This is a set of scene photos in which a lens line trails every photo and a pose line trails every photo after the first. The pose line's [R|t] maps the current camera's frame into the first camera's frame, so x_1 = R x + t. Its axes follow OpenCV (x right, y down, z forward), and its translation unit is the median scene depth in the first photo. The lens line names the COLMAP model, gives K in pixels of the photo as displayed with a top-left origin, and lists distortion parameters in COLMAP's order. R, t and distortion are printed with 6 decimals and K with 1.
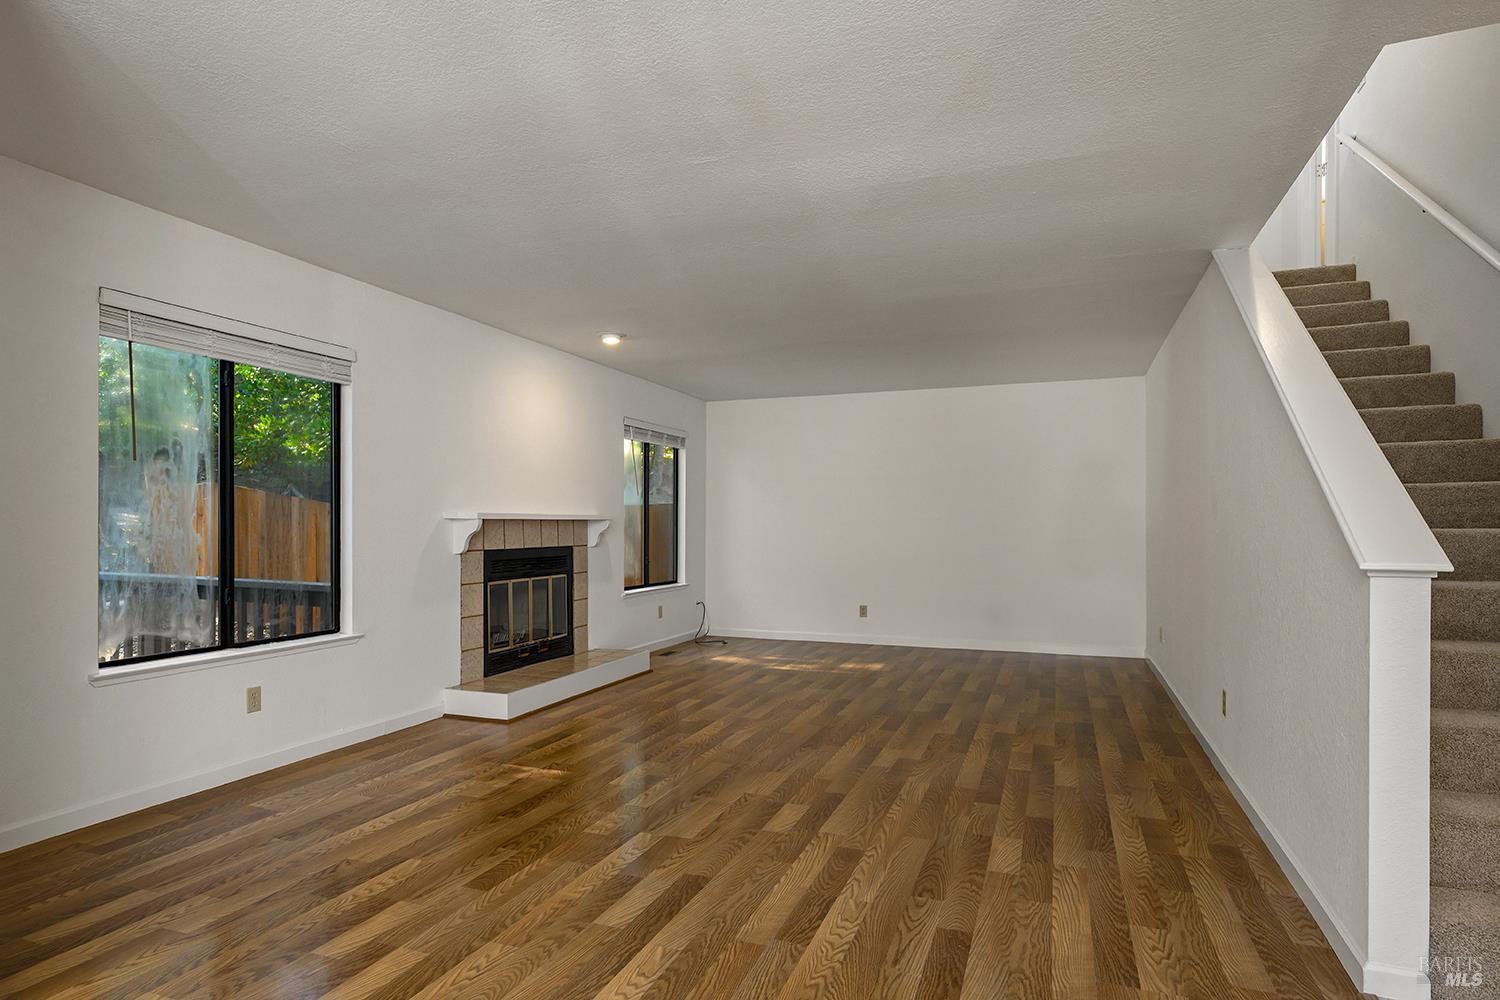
lens RADIAL K [[824.2, 0, 750.9], [0, 824.2, 506.7], [0, 0, 1]] dist [-0.001470, 0.000382]
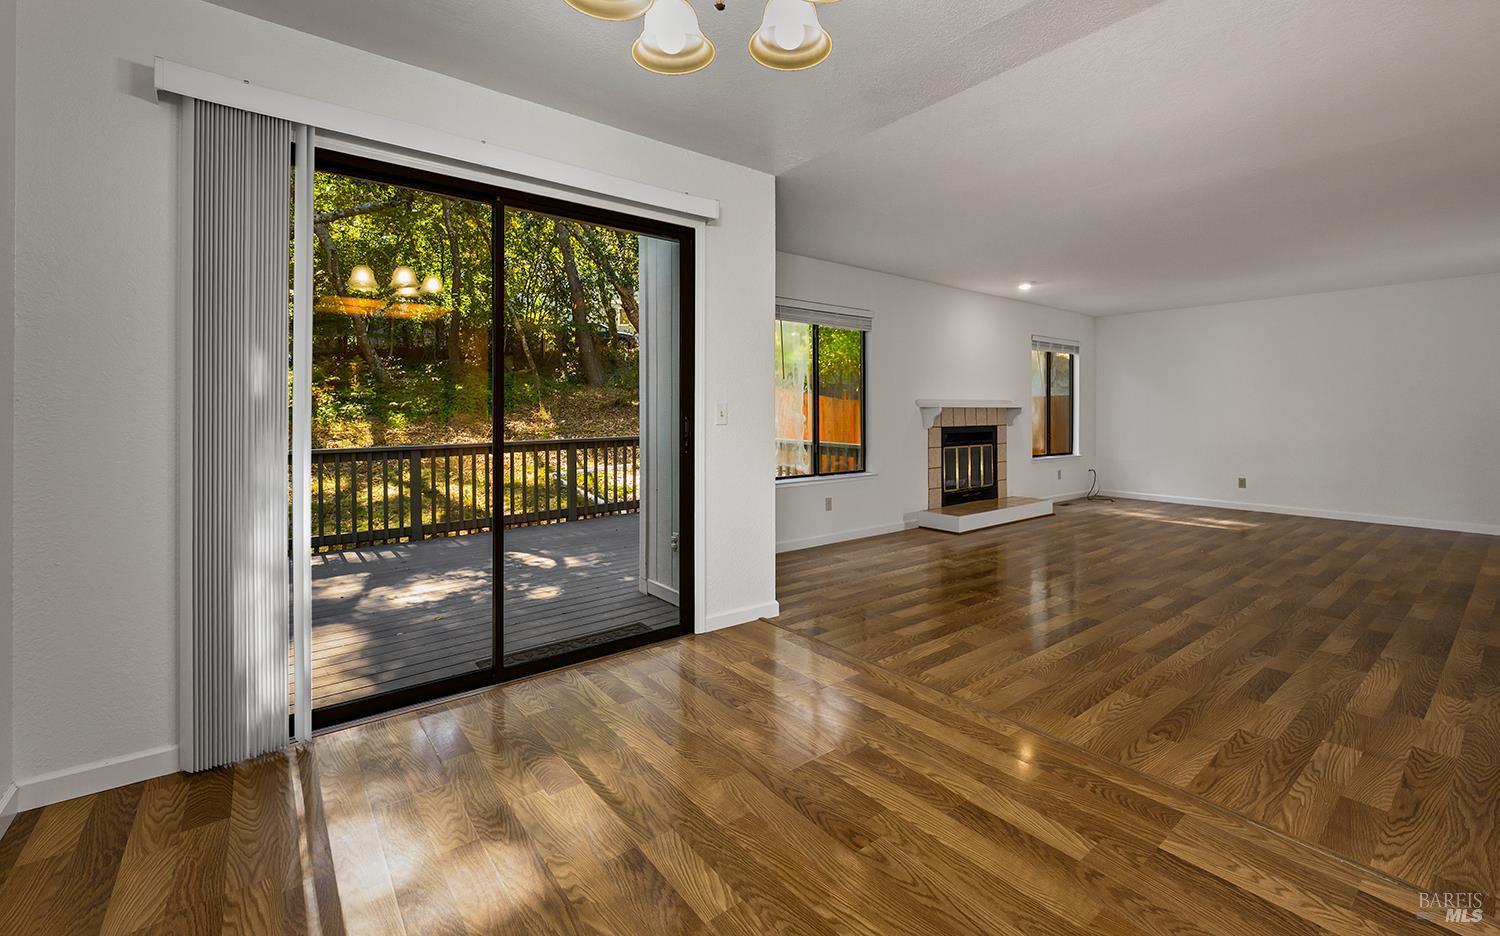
lens RADIAL K [[630.1, 0, 776.9], [0, 630.1, 415.2], [0, 0, 1]] dist [-0.002417, 0.000450]
pose [[0.866995, 0.003238, -0.498305, 0.006847], [0.010857, 0.999619, 0.025387, -0.004422], [0.498198, -0.027420, 0.866630, -0.213711]]
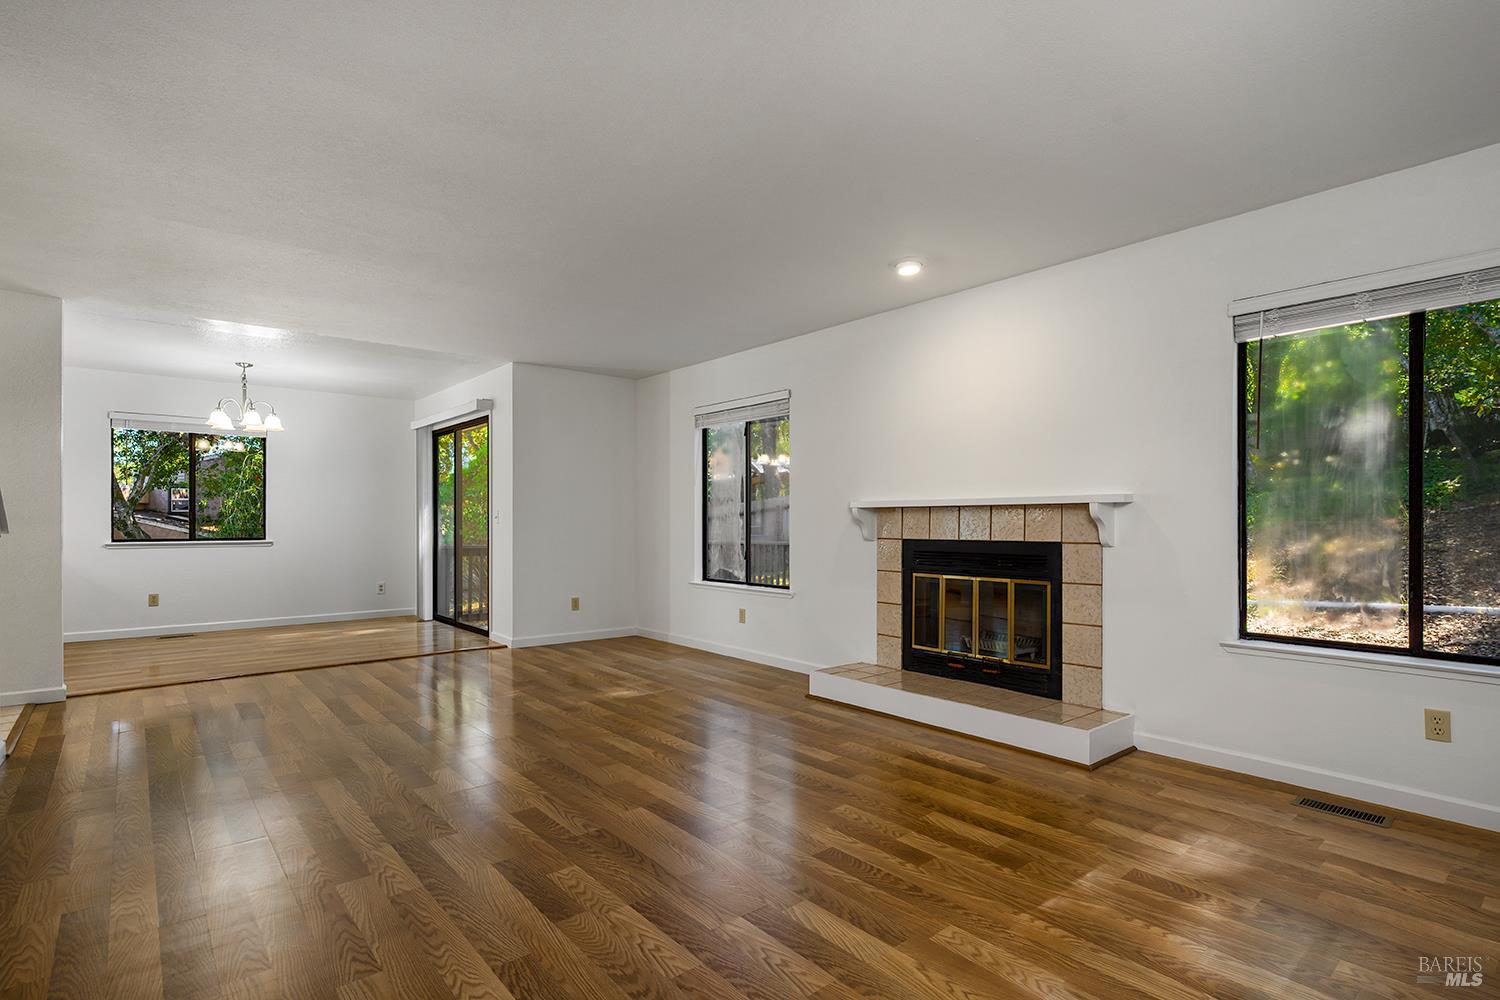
lens RADIAL K [[736.4, 0, 750.2], [0, 736.4, 514.4], [0, 0, 1]] dist [0.018691, 0.000254]
pose [[-0.498417, -0.004145, -0.866927, 0.528914], [0.025095, 0.999501, -0.019207, 0.035938], [0.866574, -0.031328, -0.498064, 1.288198]]
